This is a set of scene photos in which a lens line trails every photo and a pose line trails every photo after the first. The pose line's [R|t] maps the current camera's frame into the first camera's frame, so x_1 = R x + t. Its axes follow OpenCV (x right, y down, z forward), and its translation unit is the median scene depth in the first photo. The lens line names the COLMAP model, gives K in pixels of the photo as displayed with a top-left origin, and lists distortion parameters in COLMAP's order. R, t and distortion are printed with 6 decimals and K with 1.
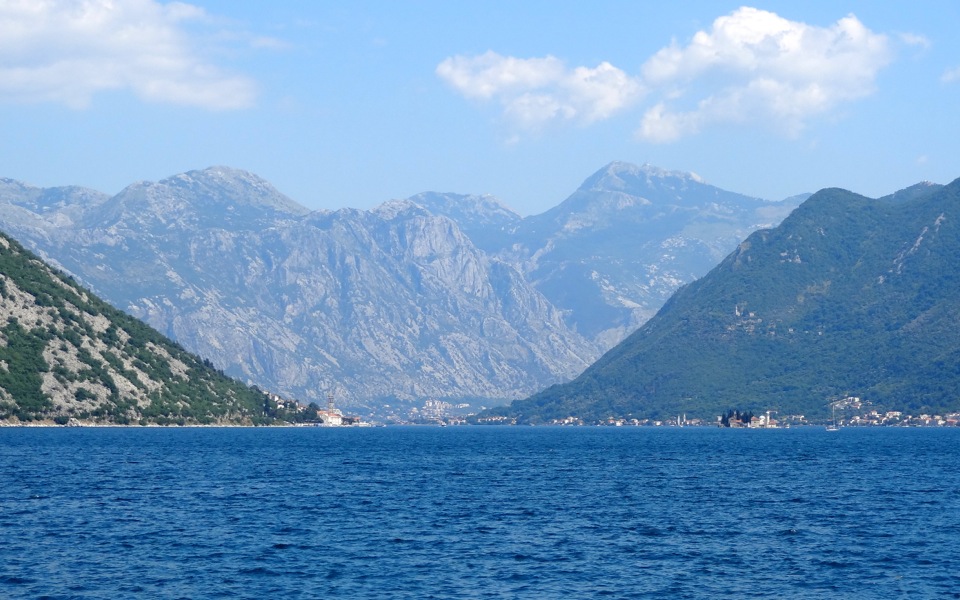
lens RADIAL K [[2356.0, 0, 480.0], [0, 2356.0, 300.0], [0, 0, 1]] dist [0.059335, -0.039344]
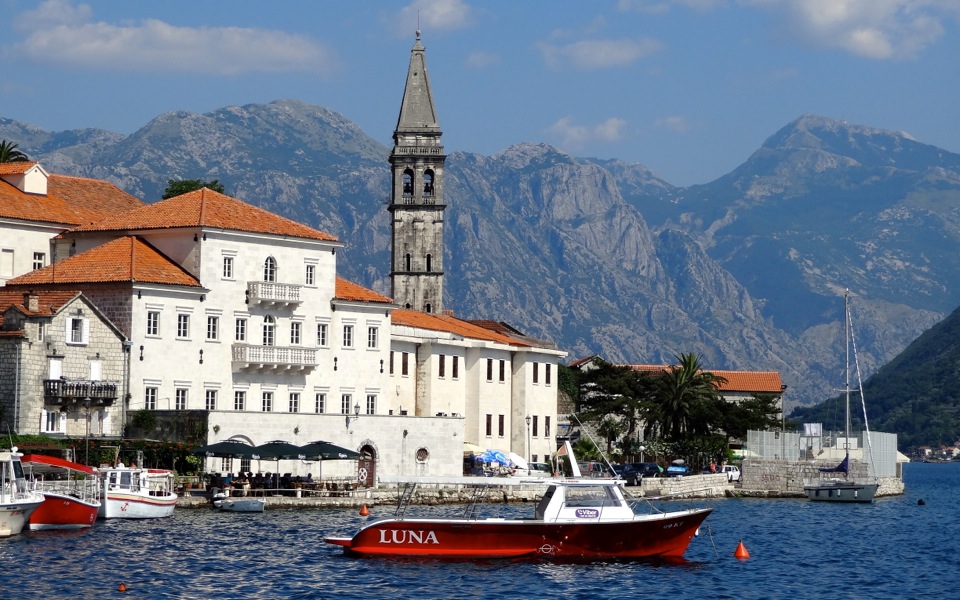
lens RADIAL K [[2356.0, 0, 480.0], [0, 2356.0, 300.0], [0, 0, 1]] dist [0.059335, -0.039344]
pose [[0.998945, 0.005671, -0.045581, -0.017436], [-0.006221, 0.999909, -0.011939, 0.014755], [0.045509, 0.012210, 0.998889, 0.282616]]
